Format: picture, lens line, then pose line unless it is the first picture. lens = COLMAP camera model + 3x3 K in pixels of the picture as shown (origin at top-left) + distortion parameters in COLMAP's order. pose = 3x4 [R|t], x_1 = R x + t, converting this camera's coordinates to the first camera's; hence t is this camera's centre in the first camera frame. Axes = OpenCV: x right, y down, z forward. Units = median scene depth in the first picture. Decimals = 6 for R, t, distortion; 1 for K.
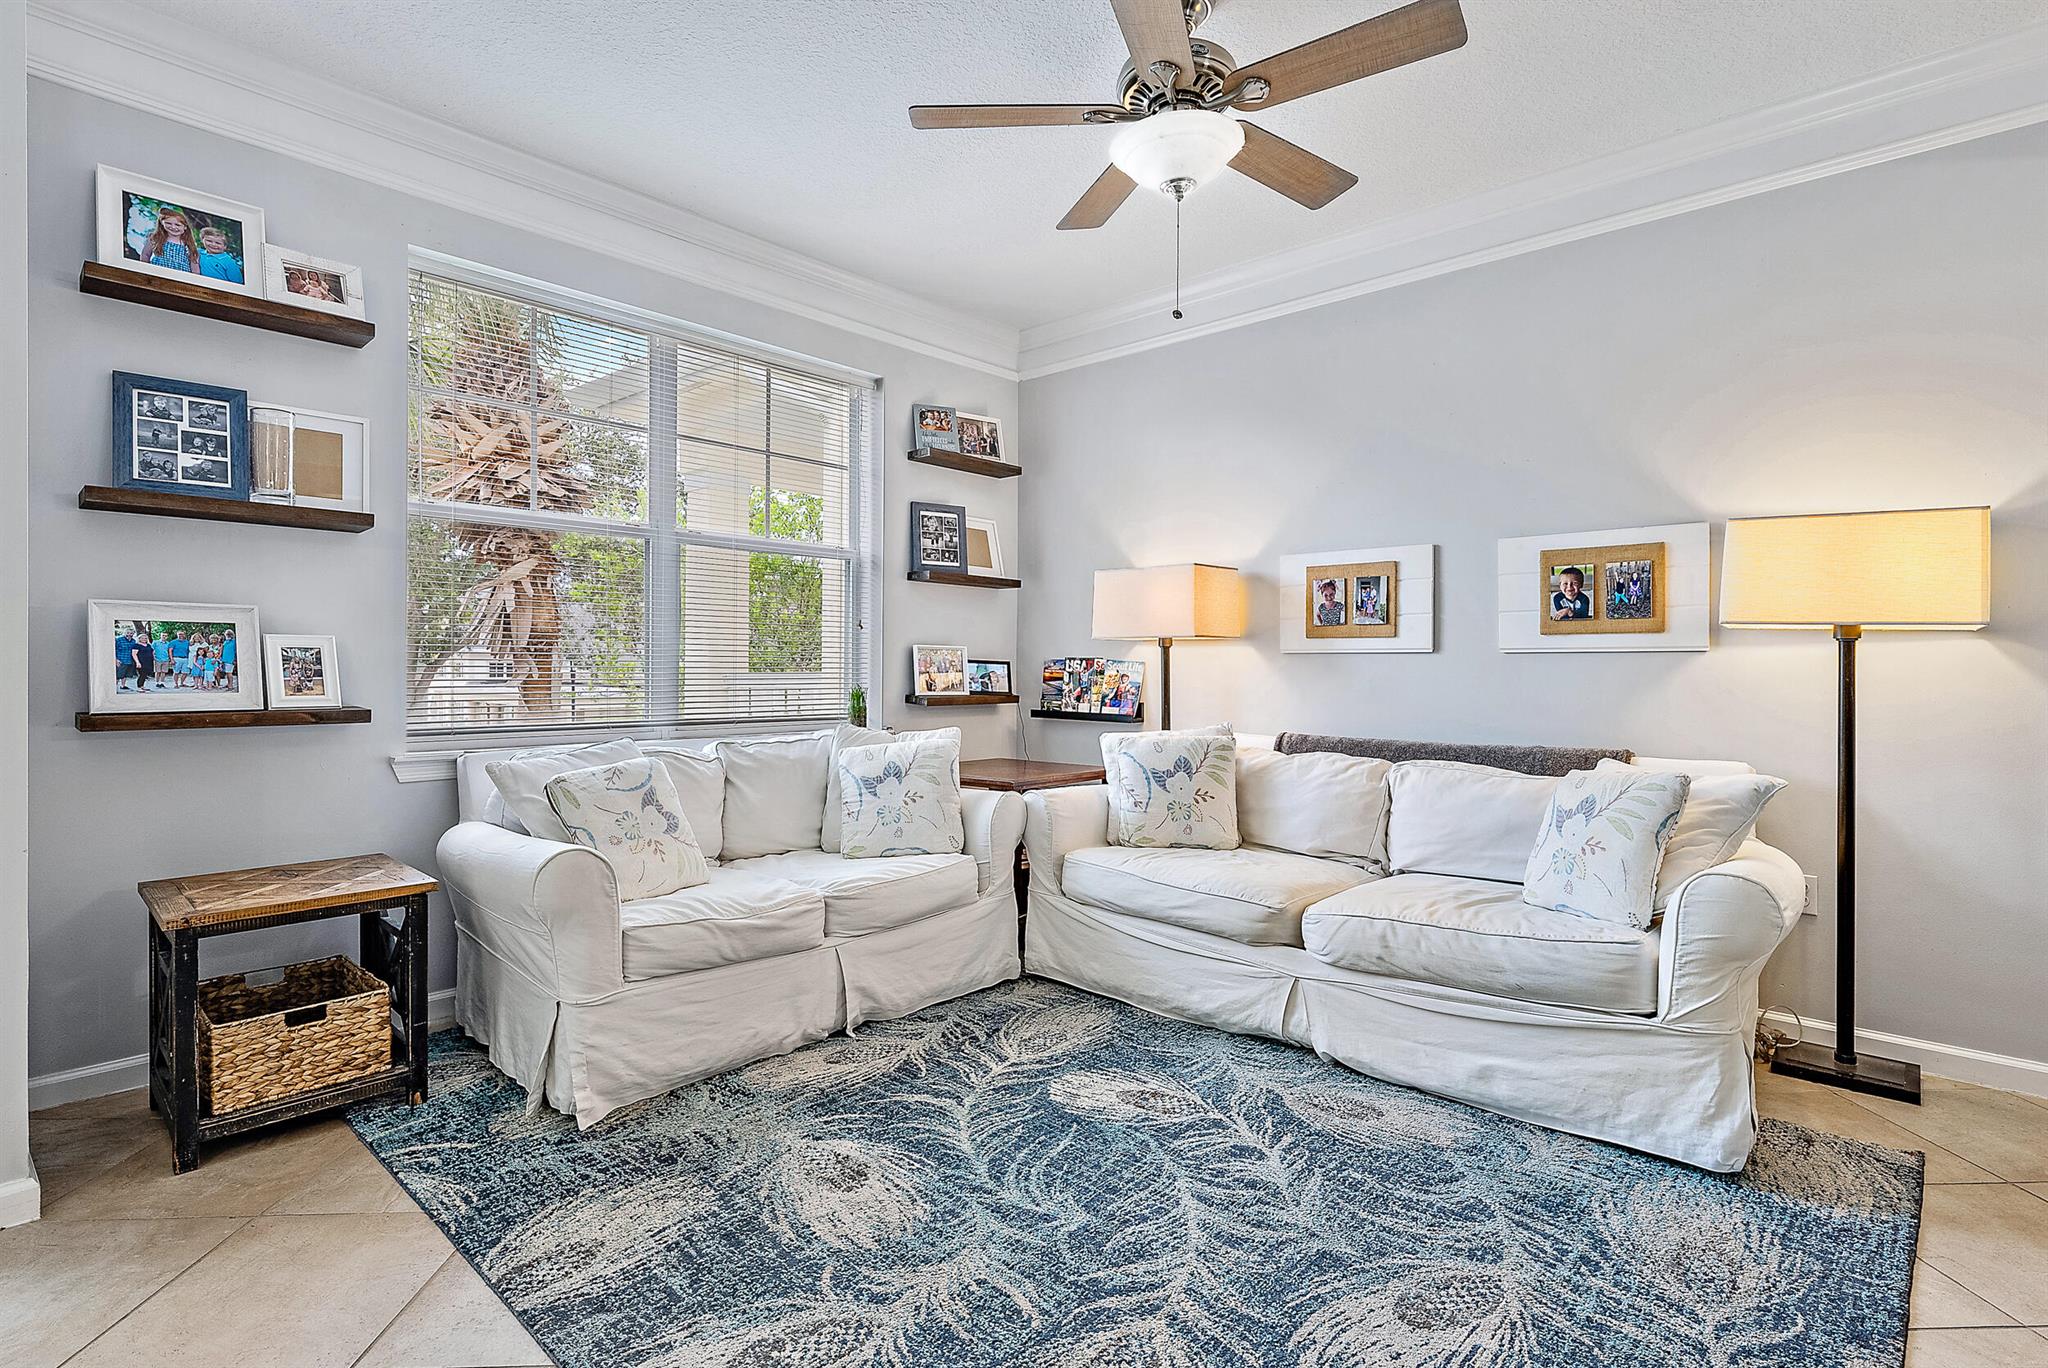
lens RADIAL K [[1001.5, 0, 1027.5], [0, 1001.5, 665.4], [0, 0, 1]] dist [0.002800, -0.000970]
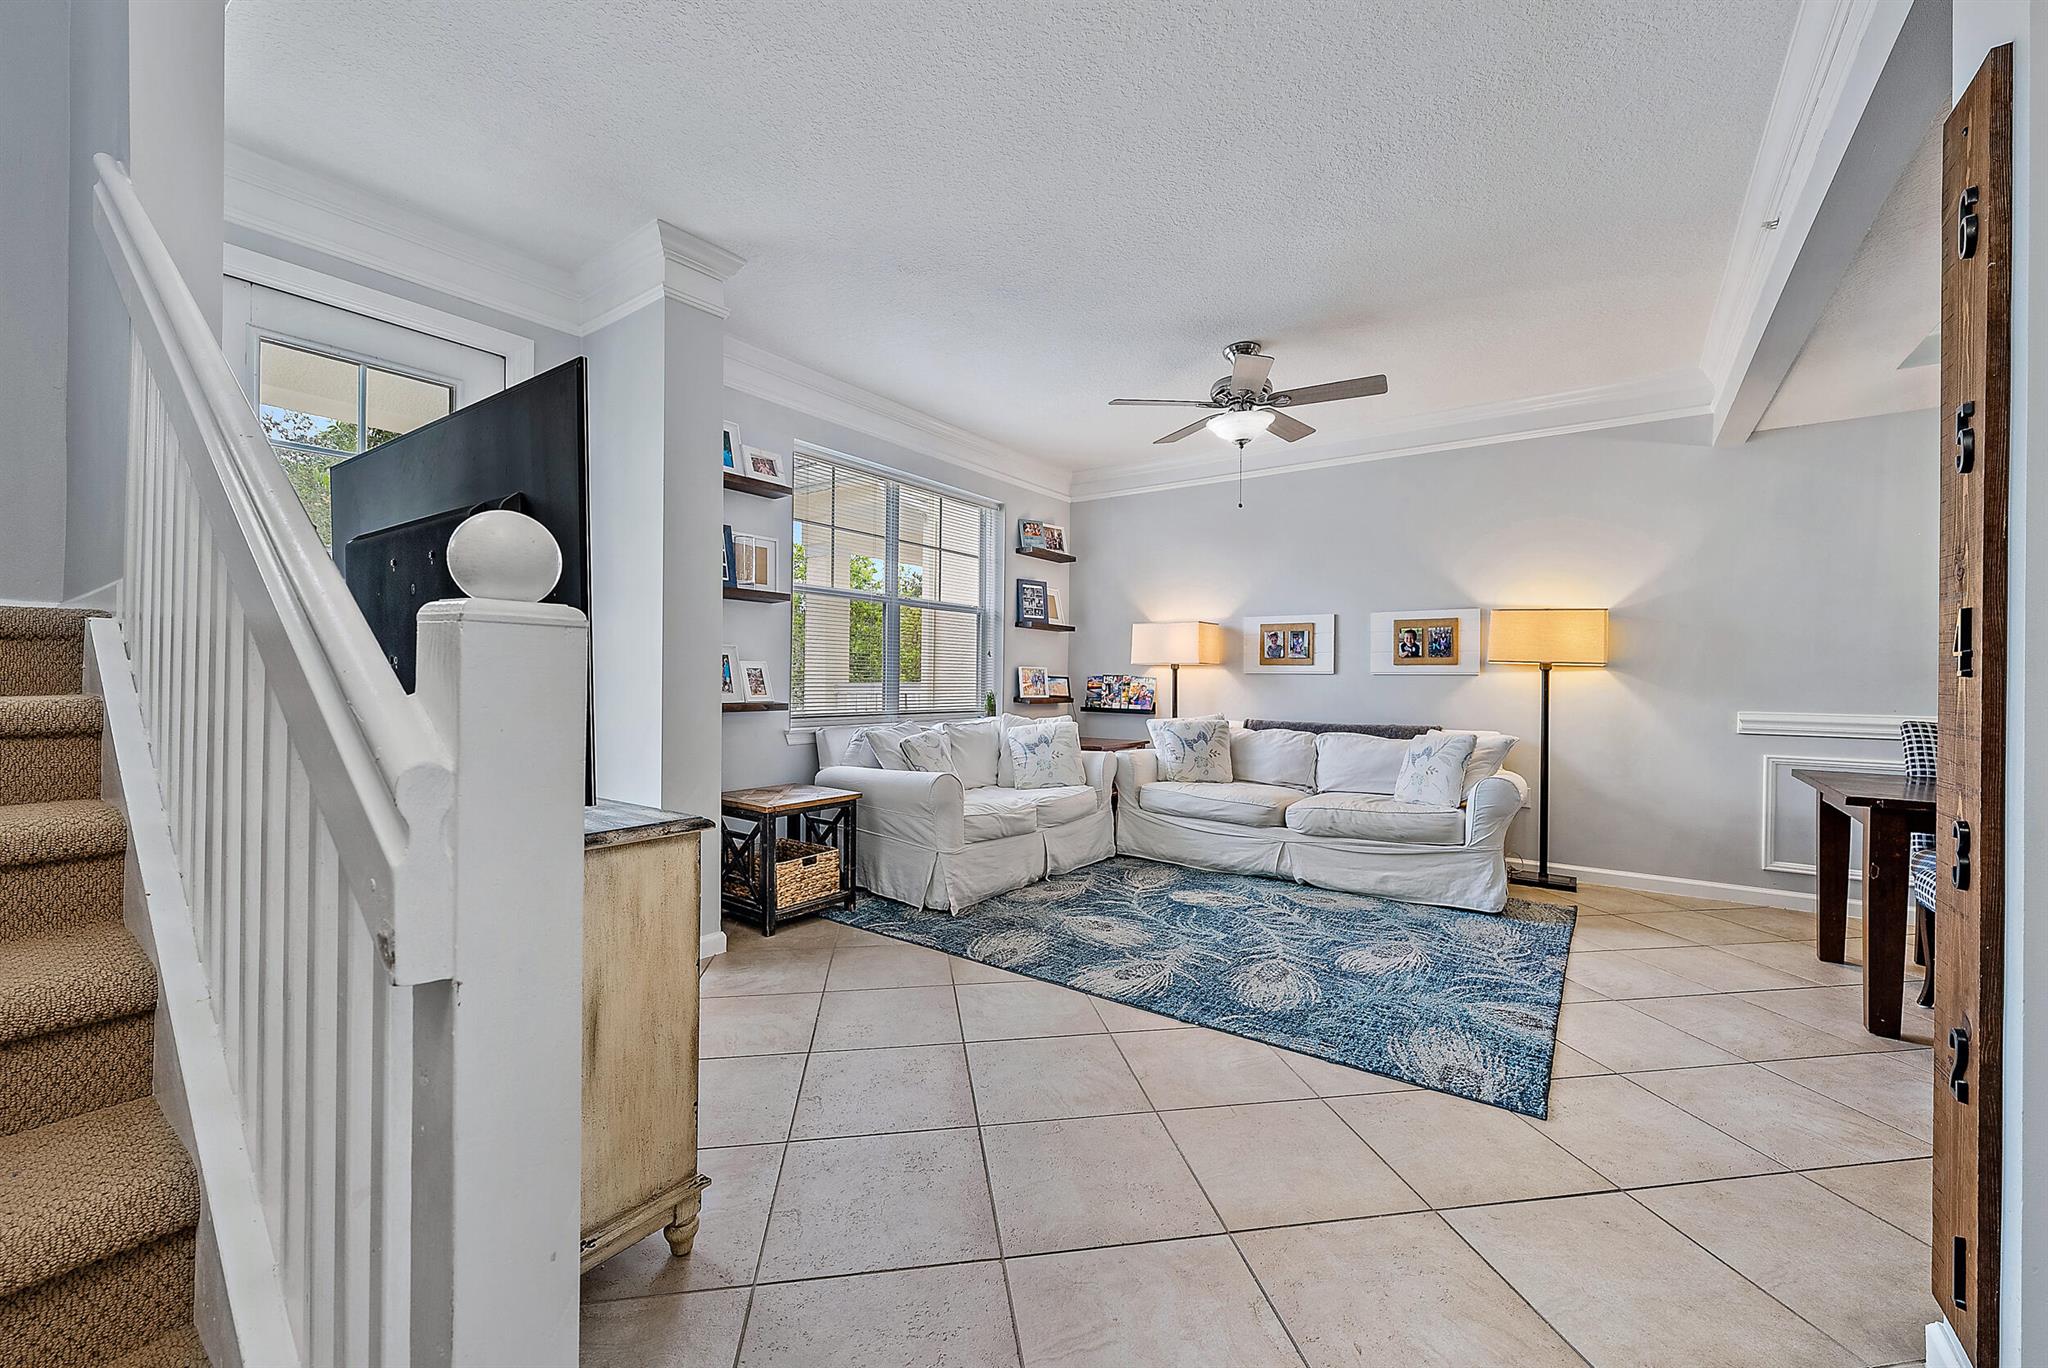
lens RADIAL K [[797.7, 0, 1026.0], [0, 797.7, 679.6], [0, 0, 1]] dist [0.001524, -0.000058]
pose [[0.993269, 0.005405, 0.115708, -0.411959], [-0.005679, 0.999982, 0.002036, -0.003264], [-0.115695, -0.002679, 0.993281, -0.480081]]
